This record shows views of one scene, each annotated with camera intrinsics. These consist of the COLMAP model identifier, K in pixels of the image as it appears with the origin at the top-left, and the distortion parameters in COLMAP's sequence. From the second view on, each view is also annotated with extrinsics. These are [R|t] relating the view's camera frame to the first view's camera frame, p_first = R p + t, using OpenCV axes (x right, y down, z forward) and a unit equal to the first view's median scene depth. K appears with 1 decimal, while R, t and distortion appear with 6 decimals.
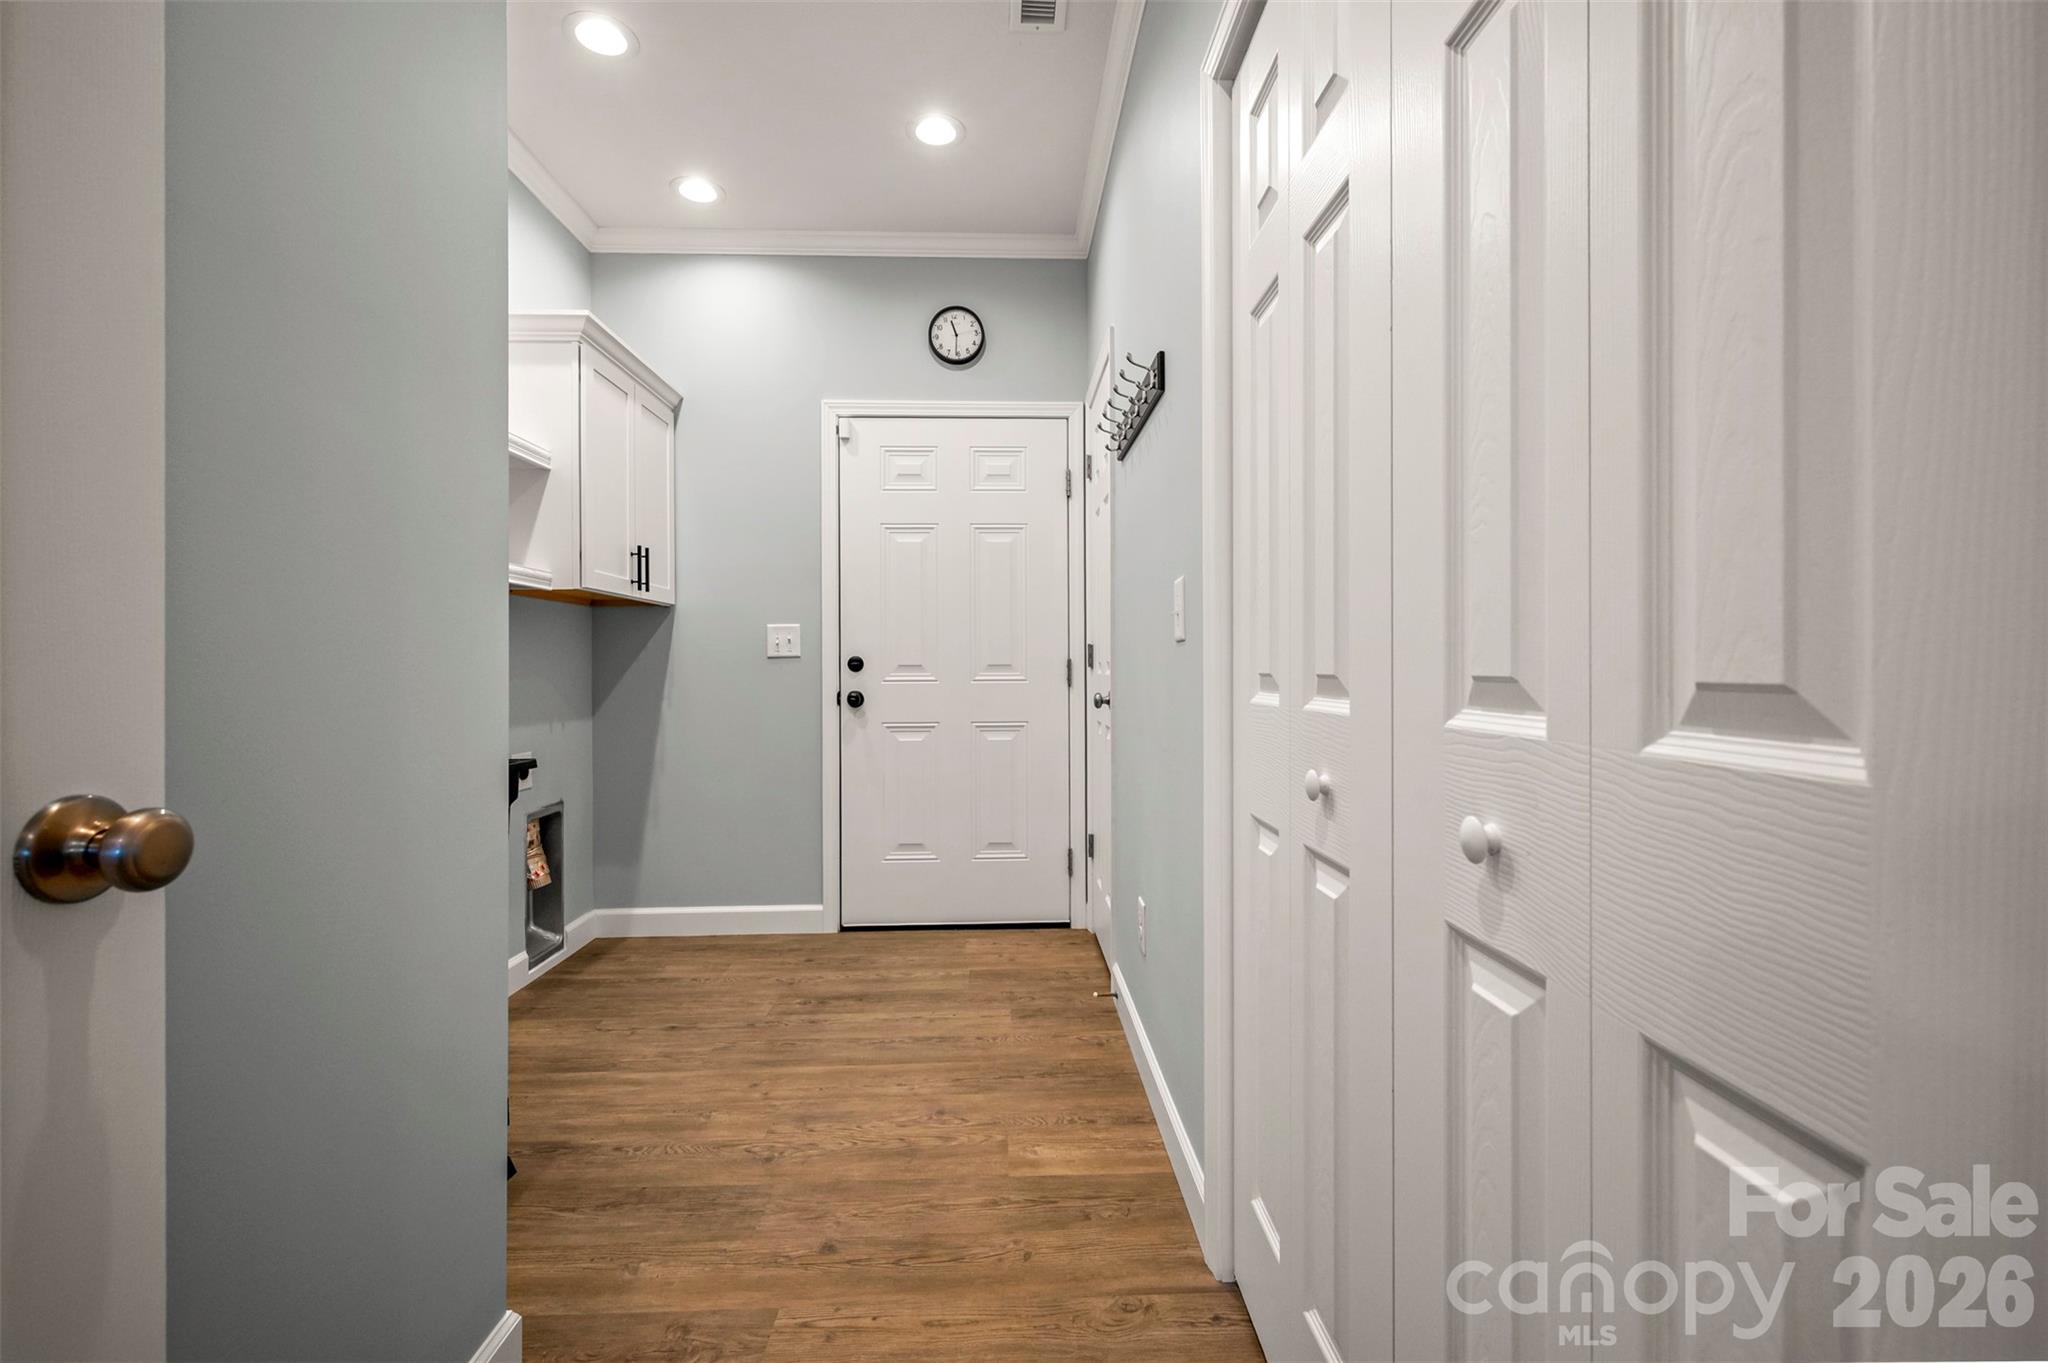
lens RADIAL K [[905.2, 0, 1035.2], [0, 905.2, 714.2], [0, 0, 1]] dist [0.000064, -0.000242]
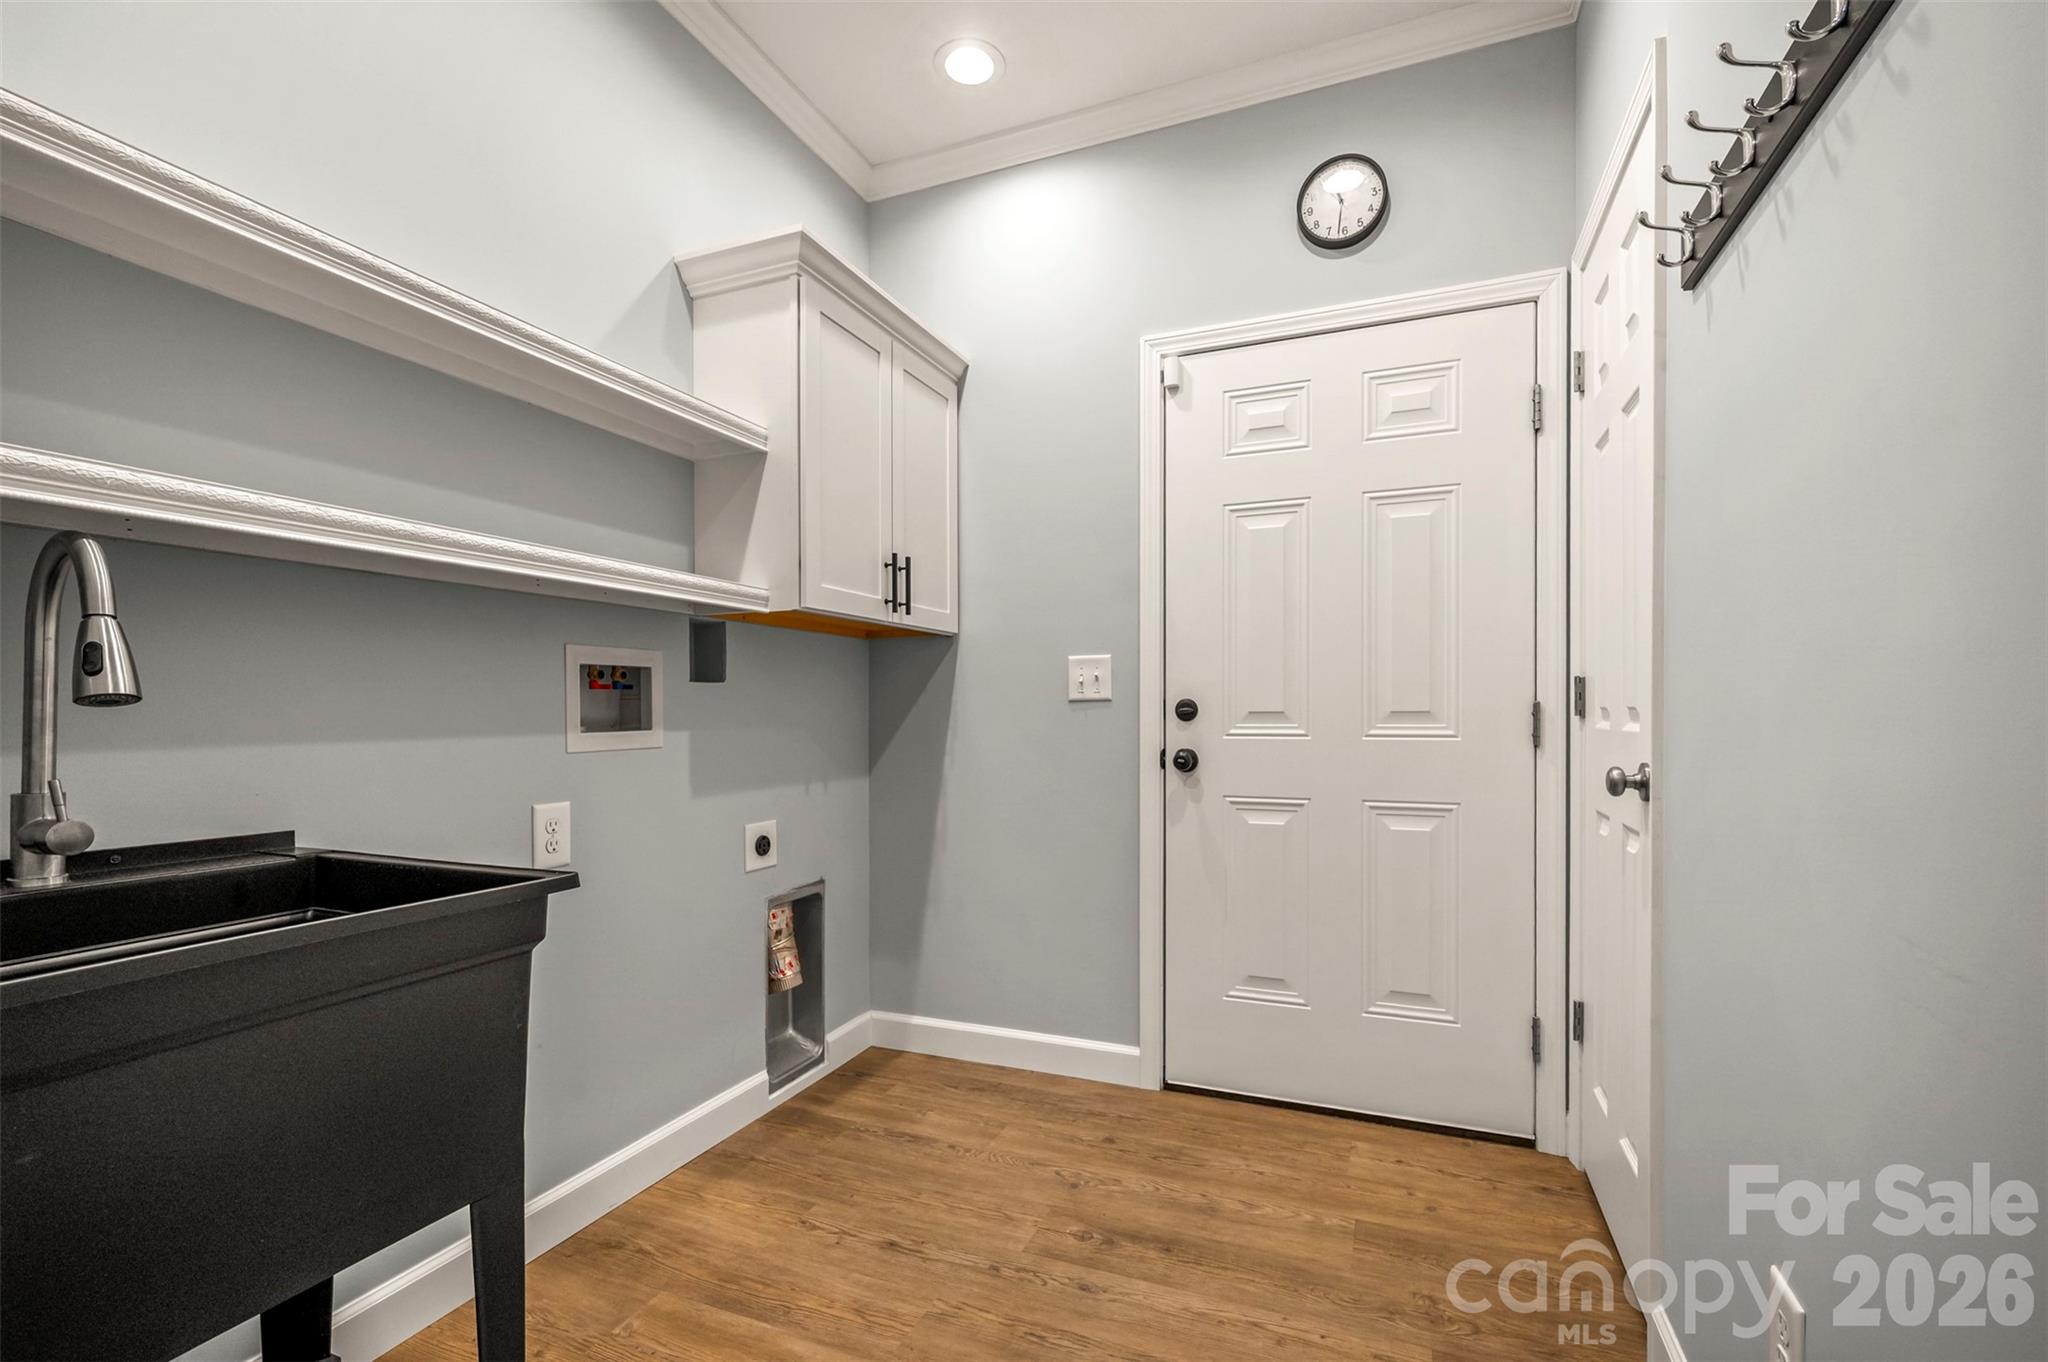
lens RADIAL K [[905.2, 0, 1035.2], [0, 905.2, 713.7], [0, 0, 1]] dist [0.000064, -0.000242]
pose [[0.910940, 0.002978, -0.412529, -0.018454], [-0.022450, 0.998850, -0.042363, -0.021867], [0.411928, 0.047851, 0.909959, 0.338525]]
